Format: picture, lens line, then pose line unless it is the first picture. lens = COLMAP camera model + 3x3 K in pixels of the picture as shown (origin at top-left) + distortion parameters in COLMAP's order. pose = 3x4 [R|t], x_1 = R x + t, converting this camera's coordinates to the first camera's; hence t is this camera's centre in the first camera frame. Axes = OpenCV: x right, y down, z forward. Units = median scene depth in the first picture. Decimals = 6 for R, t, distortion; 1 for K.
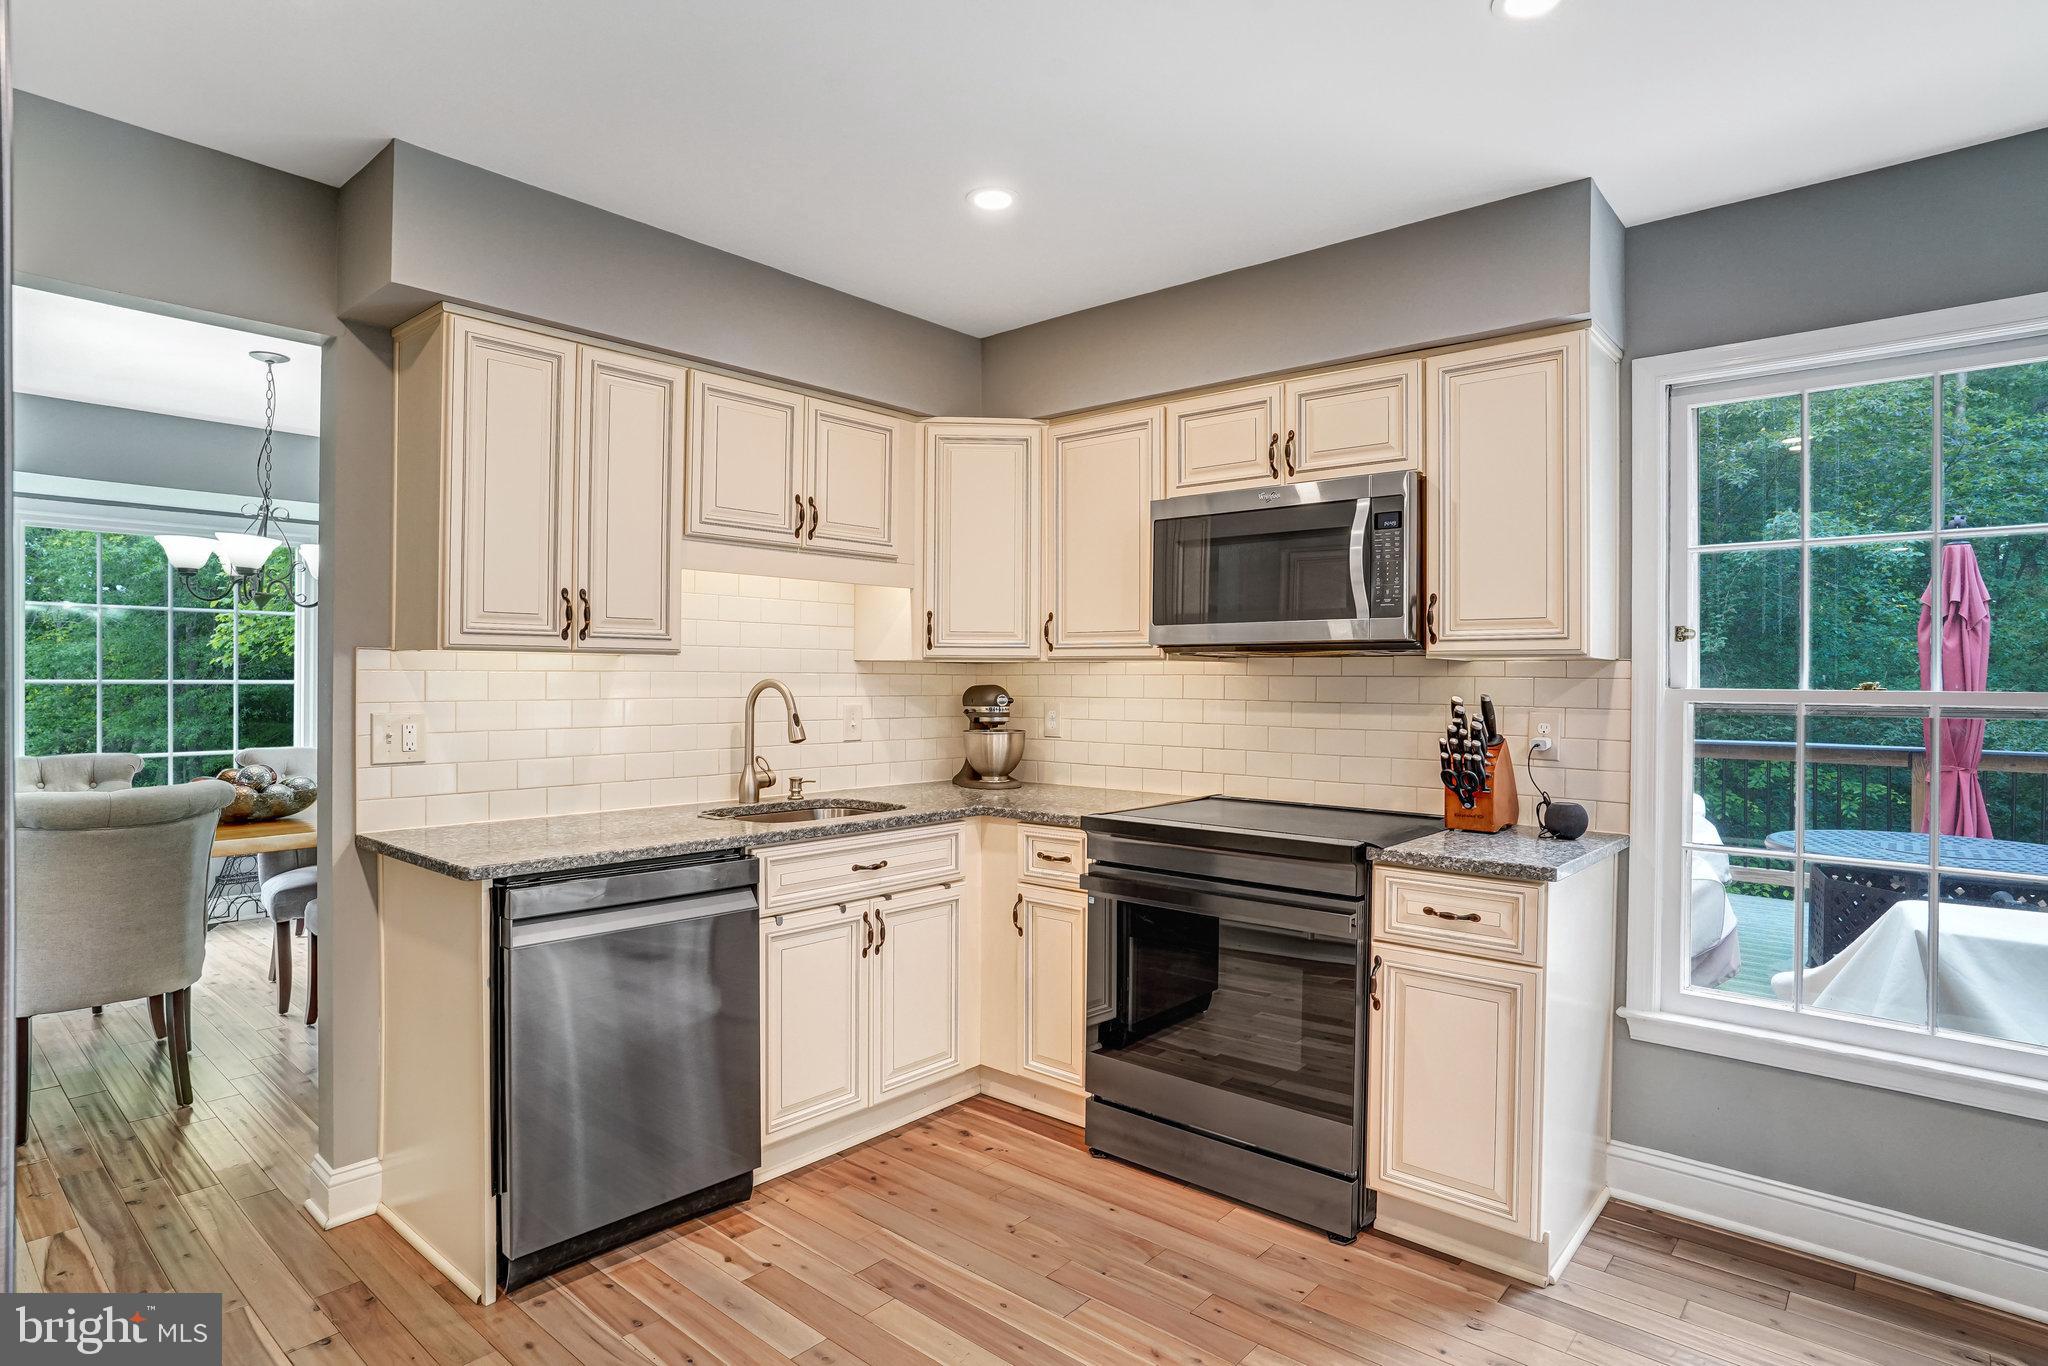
lens RADIAL K [[1087.0, 0, 1024.0], [0, 1087.0, 683.0], [0, 0, 1]] dist [-0.074742, 0.047186]
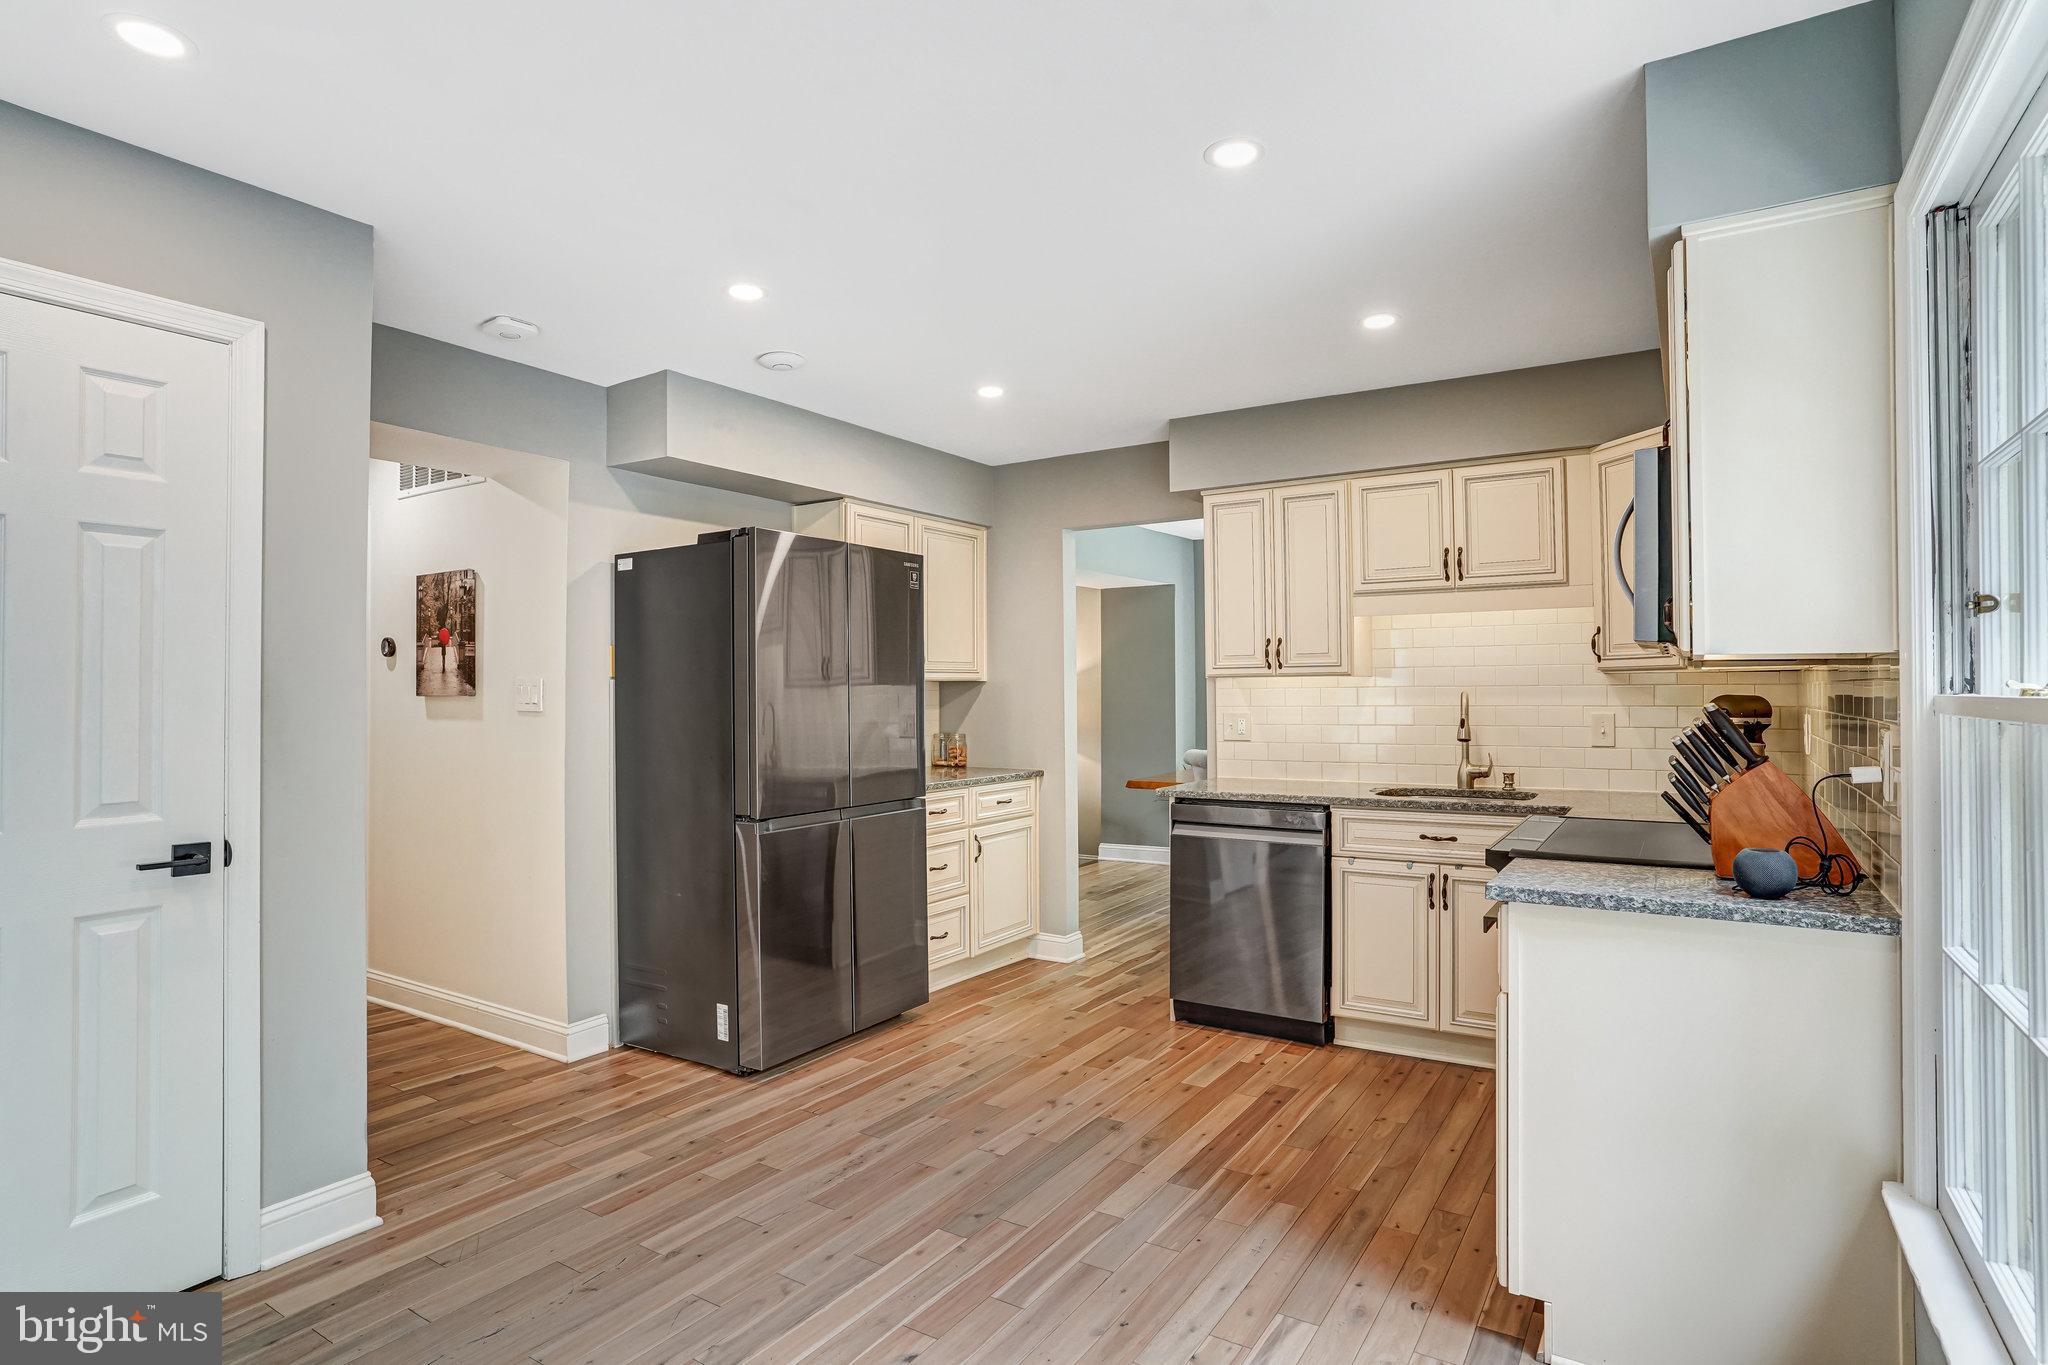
lens RADIAL K [[1055.0, 0, 1023.0], [0, 1055.0, 674.9], [0, 0, 1]] dist [-0.070508, 0.043620]
pose [[0.154630, -0.024390, -0.987671, 1.065914], [0.002655, 0.999702, -0.024271, 0.006380], [0.987969, 0.001131, 0.154649, 0.353345]]
